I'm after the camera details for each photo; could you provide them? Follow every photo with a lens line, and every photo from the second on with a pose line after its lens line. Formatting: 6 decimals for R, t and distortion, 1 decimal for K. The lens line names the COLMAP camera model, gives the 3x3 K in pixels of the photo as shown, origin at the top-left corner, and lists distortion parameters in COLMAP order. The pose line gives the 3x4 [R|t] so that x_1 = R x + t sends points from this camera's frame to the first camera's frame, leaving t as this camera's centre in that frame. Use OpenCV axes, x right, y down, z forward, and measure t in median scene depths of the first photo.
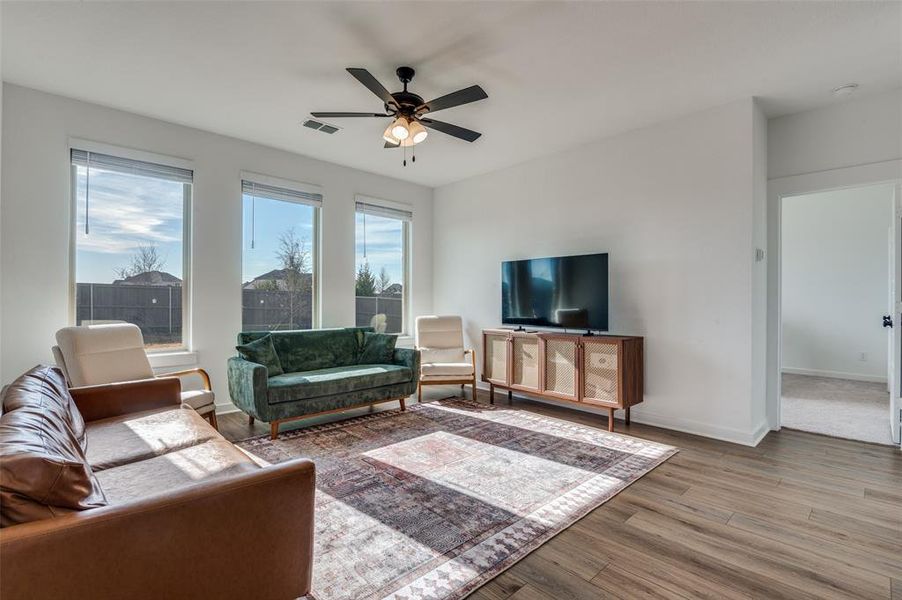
lens RADIAL K [[425.6, 0, 451.1], [0, 425.6, 297.9], [0, 0, 1]] dist [-0.020322, -0.003821]
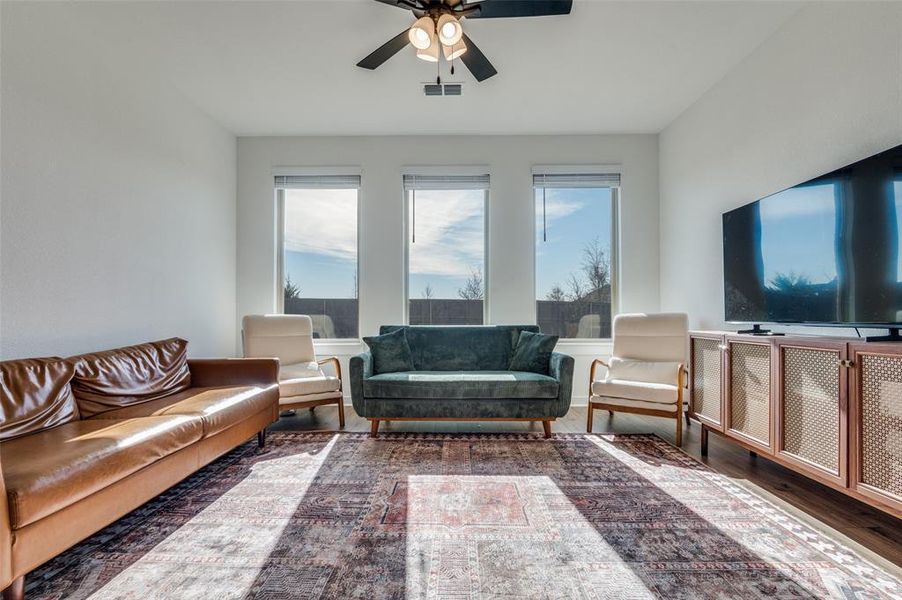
lens RADIAL K [[425.6, 0, 441.4], [0, 425.6, 313.3], [0, 0, 1]] dist [-0.020322, -0.003821]
pose [[0.703897, -0.009869, -0.710234, 0.318719], [0.007372, 0.999951, -0.006589, 0.063599], [0.710264, -0.000598, 0.703935, 0.411318]]
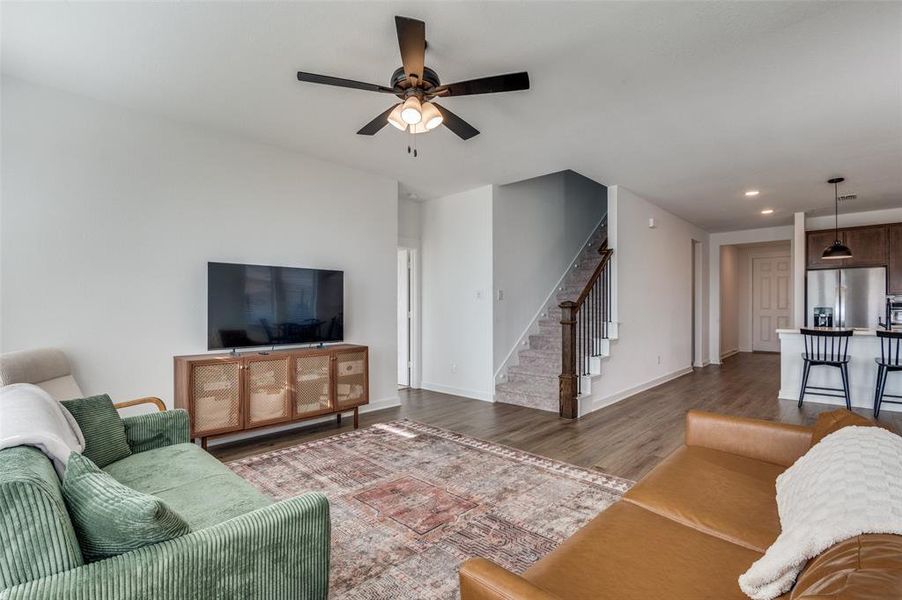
lens RADIAL K [[425.6, 0, 449.3], [0, 425.6, 305.4], [0, 0, 1]] dist [-0.020322, -0.003821]
pose [[-0.055584, -0.003531, 0.998448, -0.763226], [-0.000412, 0.999994, 0.003514, -0.019480], [-0.998454, -0.000216, -0.055585, 0.795057]]
